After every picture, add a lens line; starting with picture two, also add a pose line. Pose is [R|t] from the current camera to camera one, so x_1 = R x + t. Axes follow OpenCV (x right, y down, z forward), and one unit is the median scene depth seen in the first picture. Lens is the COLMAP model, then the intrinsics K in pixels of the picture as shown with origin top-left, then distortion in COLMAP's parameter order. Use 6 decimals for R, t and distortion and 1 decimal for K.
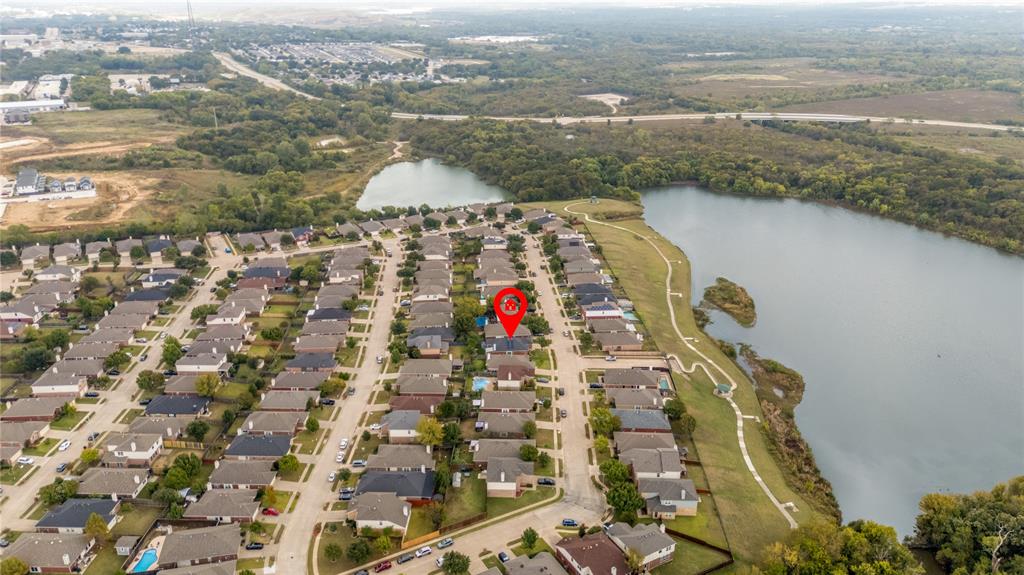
lens RADIAL K [[749.5, 0, 512.0], [0, 749.5, 287.5], [0, 0, 1]] dist [0.096663, -0.123480]
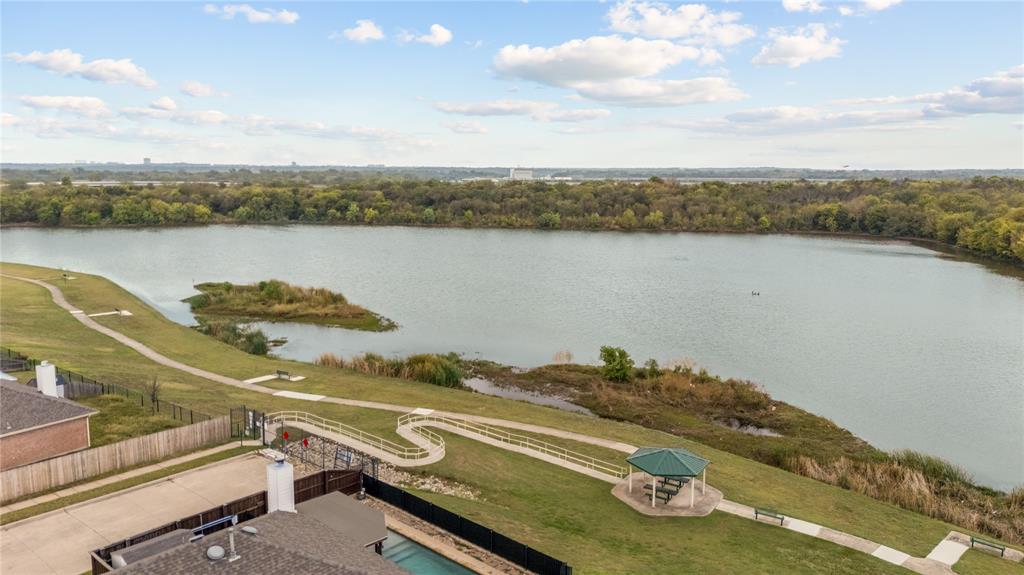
lens RADIAL K [[749.5, 0, 512.0], [0, 749.5, 287.5], [0, 0, 1]] dist [0.096663, -0.123480]
pose [[0.653359, -0.117834, 0.747821, 0.076668], [0.277488, 0.956338, -0.091746, 0.061304], [-0.704360, 0.267454, 0.657530, 0.559403]]
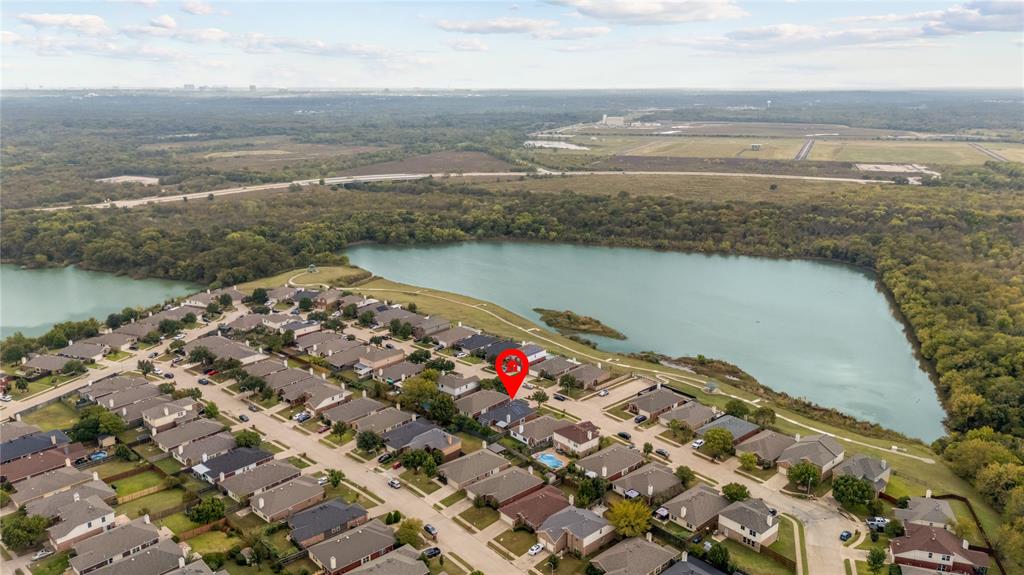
lens RADIAL K [[749.5, 0, 512.0], [0, 749.5, 287.5], [0, 0, 1]] dist [0.096663, -0.123480]
pose [[0.727529, -0.178447, 0.662463, -0.355391], [0.251042, 0.967860, -0.014987, -0.029617], [-0.638497, 0.177210, 0.748944, 0.240640]]
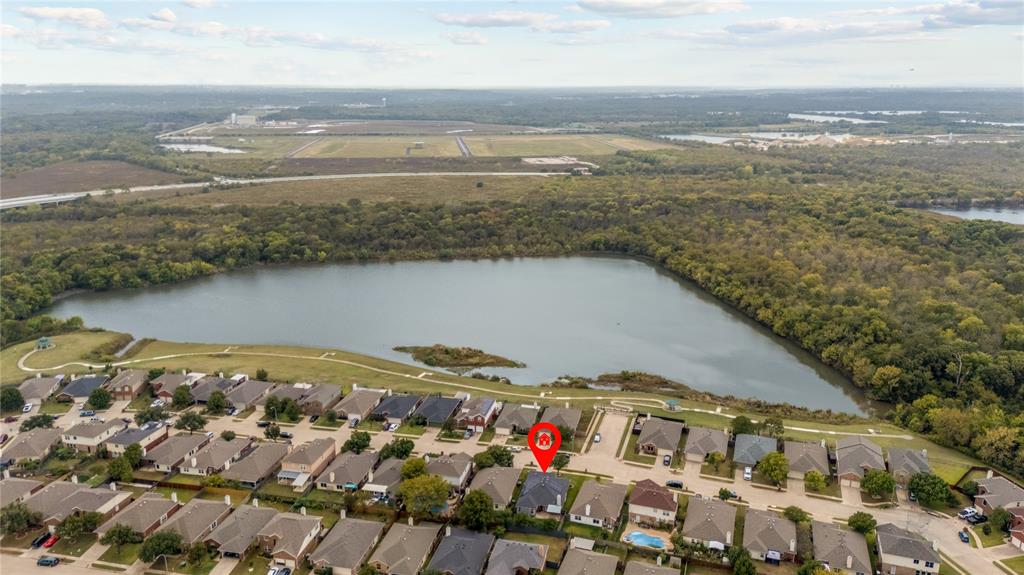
lens RADIAL K [[749.5, 0, 512.0], [0, 749.5, 287.5], [0, 0, 1]] dist [0.096663, -0.123480]
pose [[0.297932, -0.251218, 0.920938, -0.397162], [0.348277, 0.926854, 0.140160, -0.132321], [-0.888785, 0.278983, 0.363633, 0.494265]]
